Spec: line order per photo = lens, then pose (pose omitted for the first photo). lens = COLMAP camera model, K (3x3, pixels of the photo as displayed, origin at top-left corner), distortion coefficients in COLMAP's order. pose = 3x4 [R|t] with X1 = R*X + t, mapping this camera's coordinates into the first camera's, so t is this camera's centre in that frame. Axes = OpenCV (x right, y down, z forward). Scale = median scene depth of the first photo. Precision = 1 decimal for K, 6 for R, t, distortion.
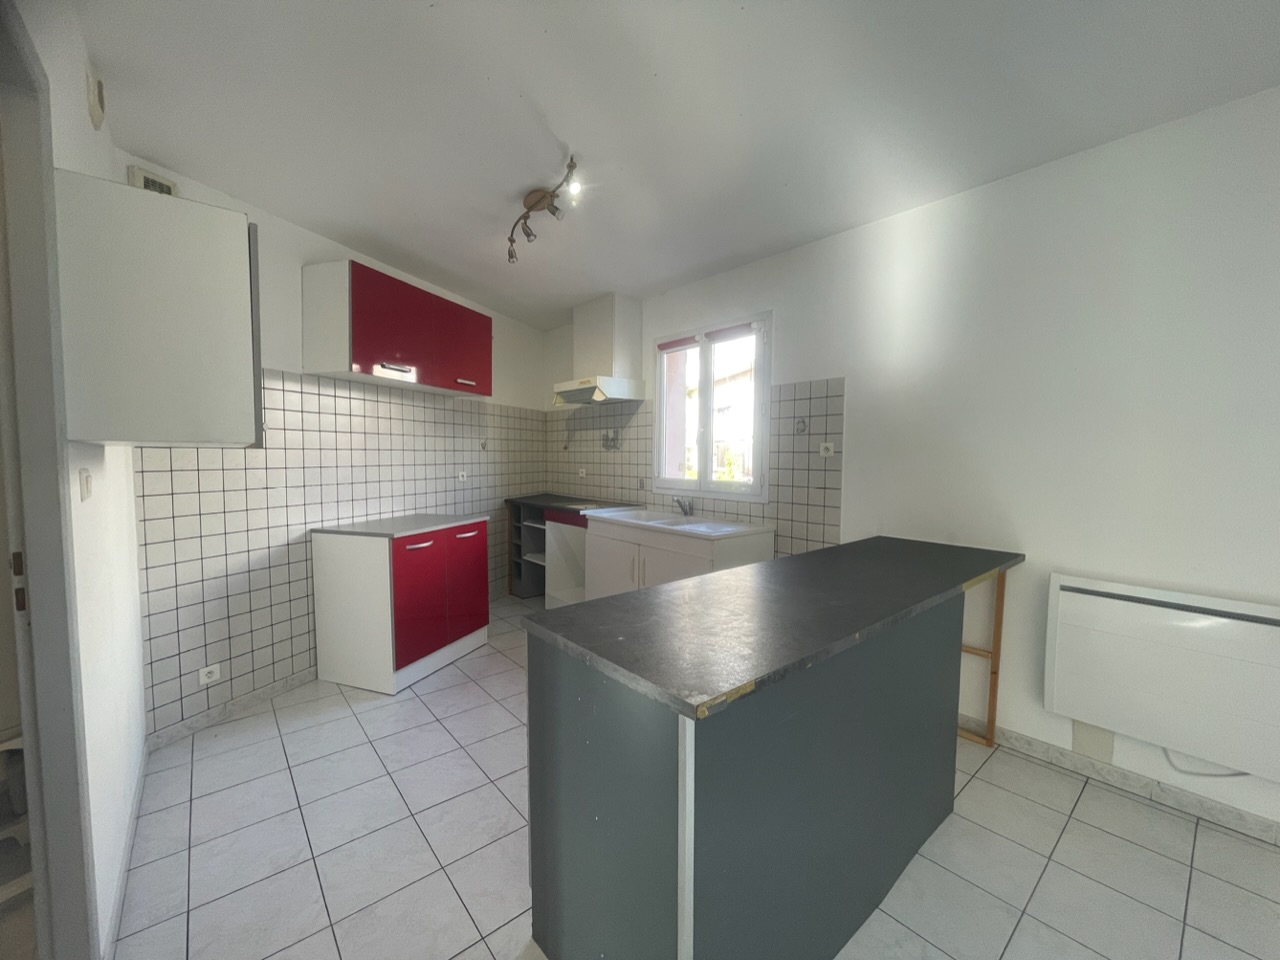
lens RADIAL K [[515.8, 0, 628.3], [0, 515.8, 486.9], [0, 0, 1]] dist [-0.003027, -0.000361]
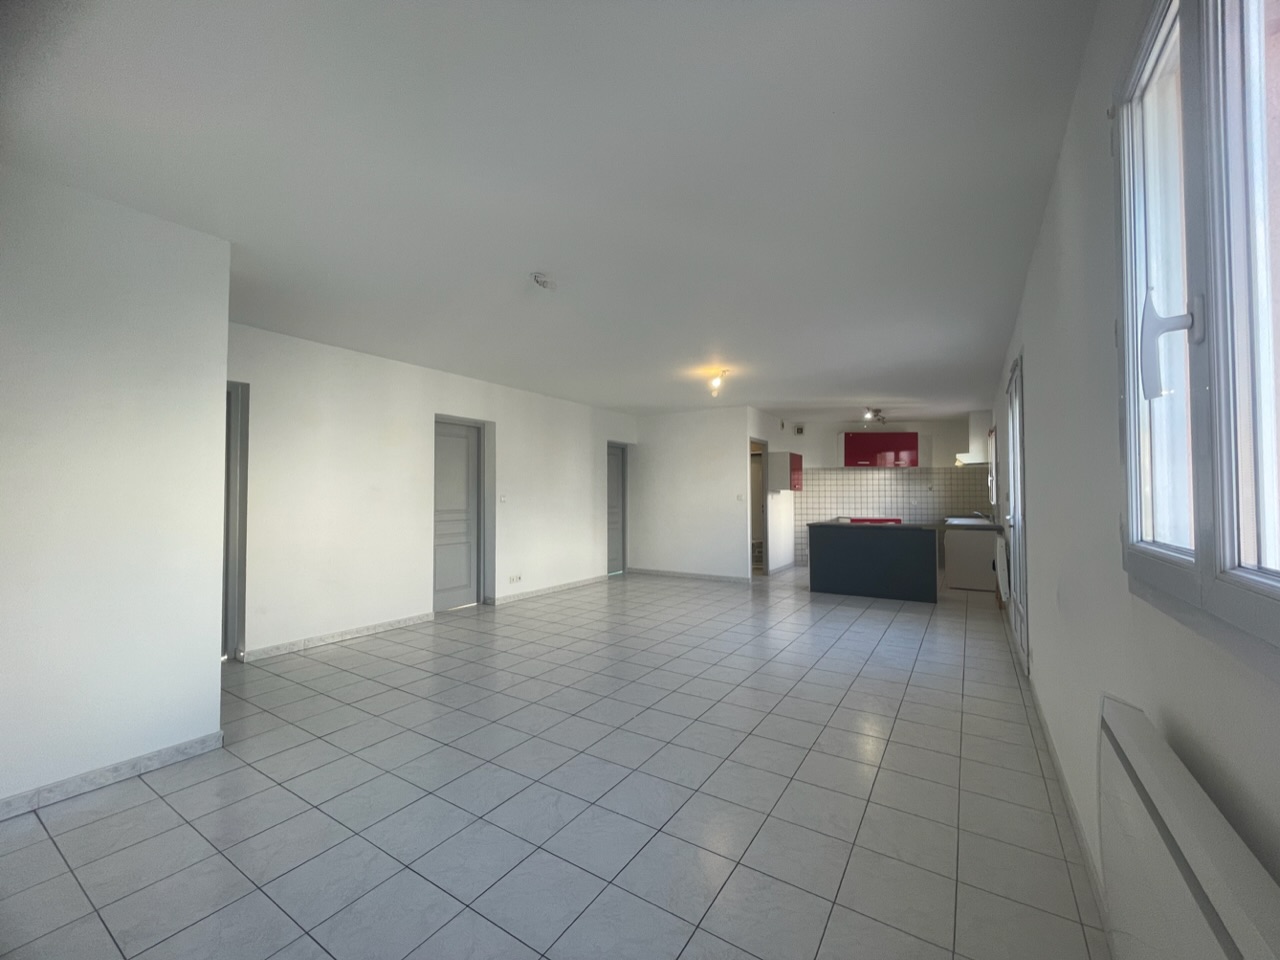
lens RADIAL K [[515.8, 0, 625.7], [0, 515.8, 484.4], [0, 0, 1]] dist [-0.003027, -0.000361]
pose [[0.277546, -0.032629, -0.960158, 1.552457], [-0.060043, 0.996880, -0.051233, 0.095229], [0.958834, 0.071870, 0.274721, -0.853555]]
